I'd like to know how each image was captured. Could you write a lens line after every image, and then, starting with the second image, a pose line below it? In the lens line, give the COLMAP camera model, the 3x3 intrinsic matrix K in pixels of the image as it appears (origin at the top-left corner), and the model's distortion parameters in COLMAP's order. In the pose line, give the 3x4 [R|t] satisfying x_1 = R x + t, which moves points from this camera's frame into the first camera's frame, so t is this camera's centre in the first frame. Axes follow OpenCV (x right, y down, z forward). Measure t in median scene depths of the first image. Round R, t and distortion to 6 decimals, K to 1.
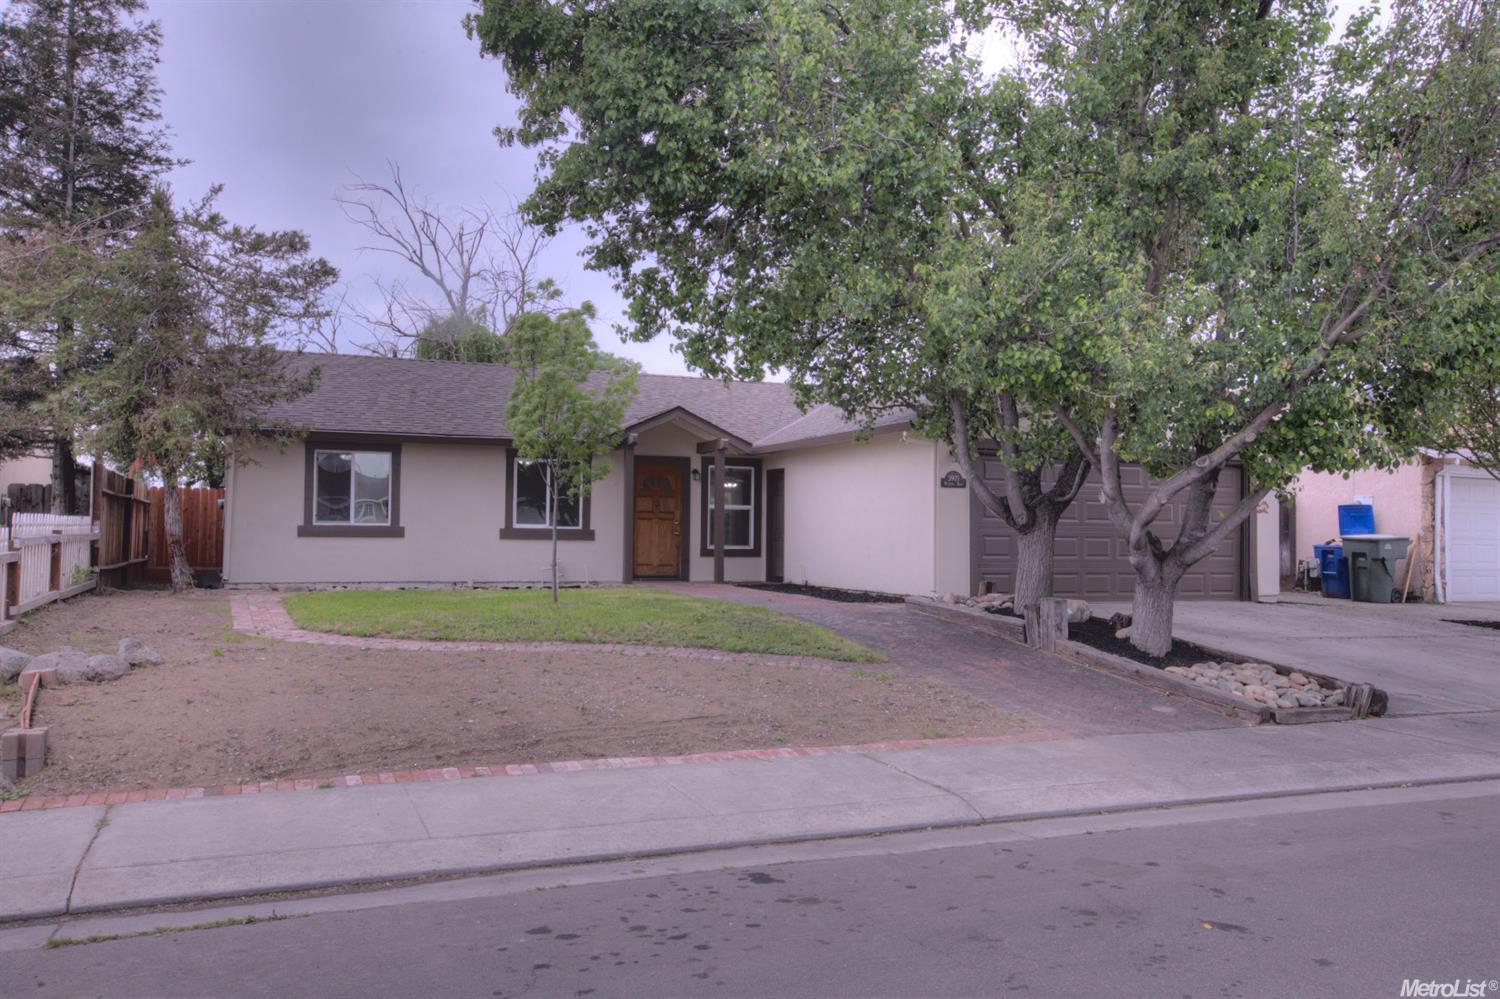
lens RADIAL K [[1192.0, 0, 749.5], [0, 1192.0, 499.7], [0, 0, 1]] dist [-0.000315, -0.000019]
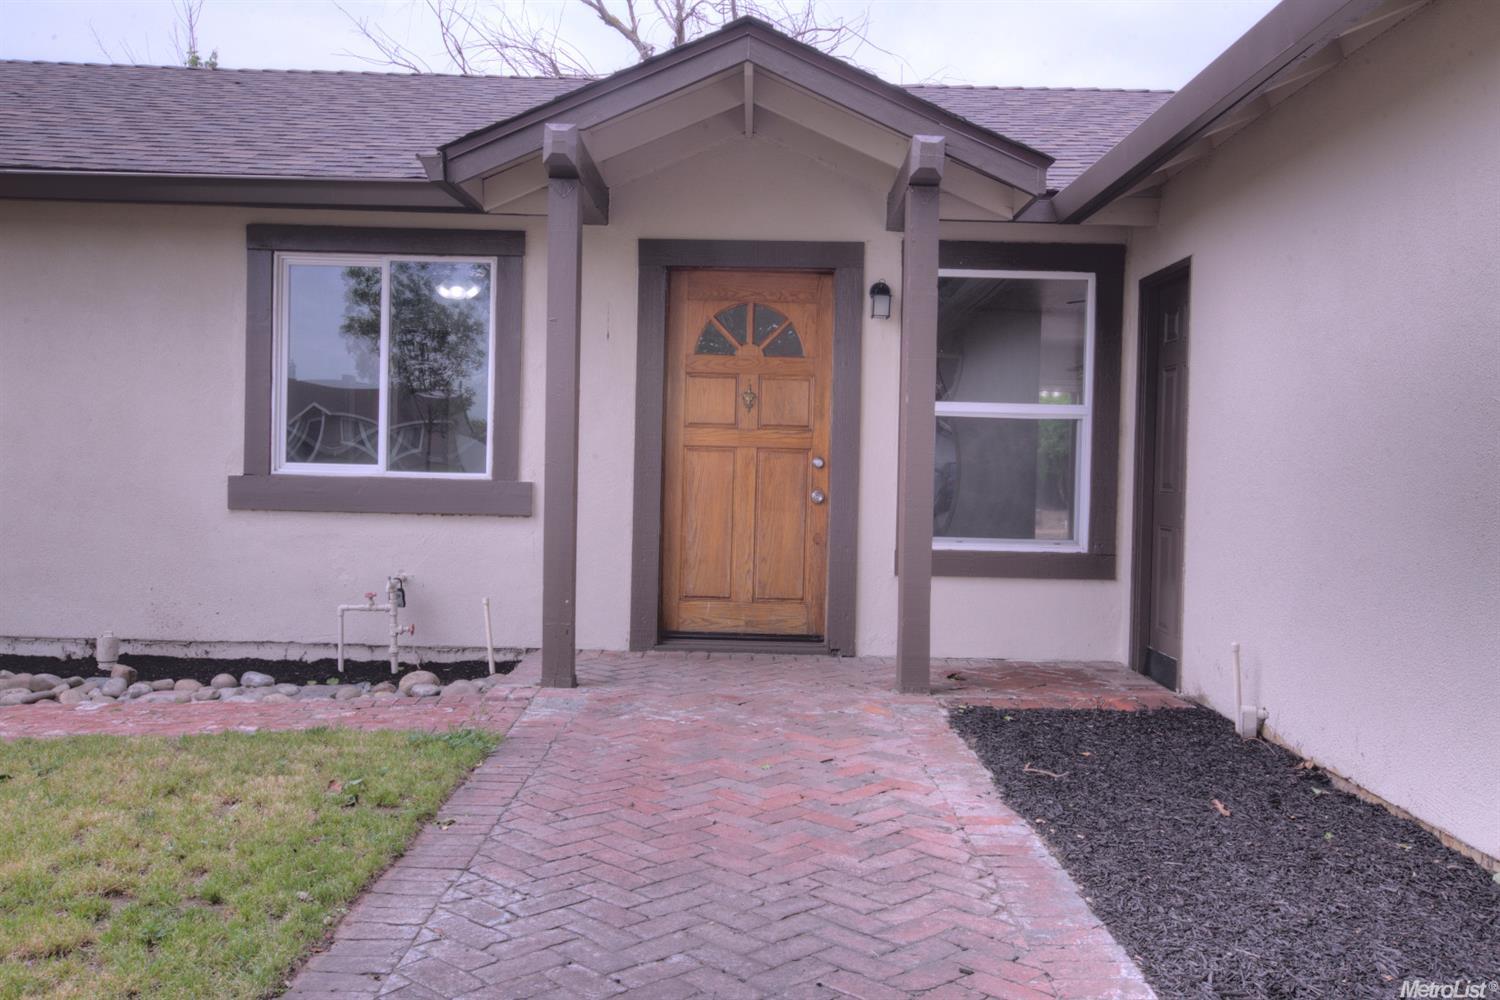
lens RADIAL K [[1359.0, 0, 749.3], [0, 1359.0, 500.7], [0, 0, 1]] dist [0.005298, 0.000000]
pose [[0.920647, 0.009396, -0.390283, 0.057172], [0.004232, 0.999411, 0.034042, 0.017349], [0.390374, -0.032993, 0.920065, 0.671341]]
